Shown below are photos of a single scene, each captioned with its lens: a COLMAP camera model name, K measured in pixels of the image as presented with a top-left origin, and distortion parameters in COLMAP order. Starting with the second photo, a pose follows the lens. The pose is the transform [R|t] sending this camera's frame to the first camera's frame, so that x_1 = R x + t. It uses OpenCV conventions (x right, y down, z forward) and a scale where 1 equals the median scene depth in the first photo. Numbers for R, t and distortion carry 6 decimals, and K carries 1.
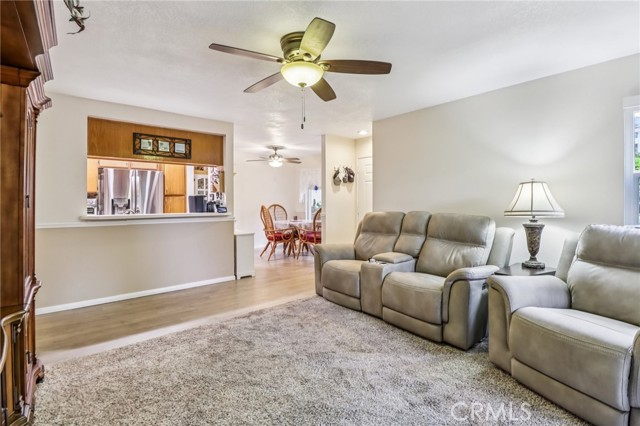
lens RADIAL K [[297.4, 0, 322.8], [0, 297.4, 202.9], [0, 0, 1]] dist [-0.000059, -0.012015]
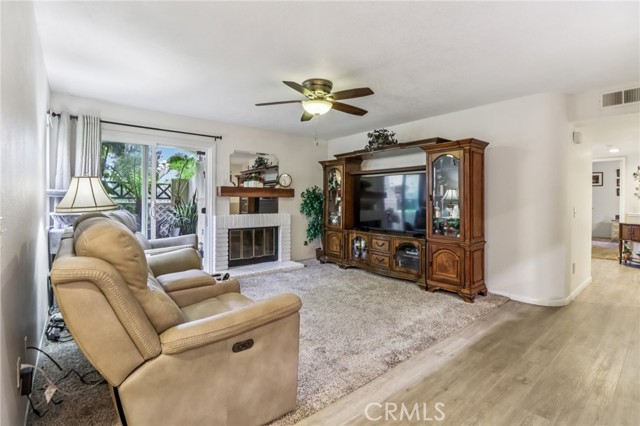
lens RADIAL K [[297.4, 0, 322.8], [0, 297.4, 202.9], [0, 0, 1]] dist [-0.000059, -0.012015]
pose [[-0.999739, -0.004560, 0.022377, -0.078353], [-0.004340, 0.999942, 0.009877, 0.006526], [-0.022420, 0.009777, -0.999701, 1.474313]]
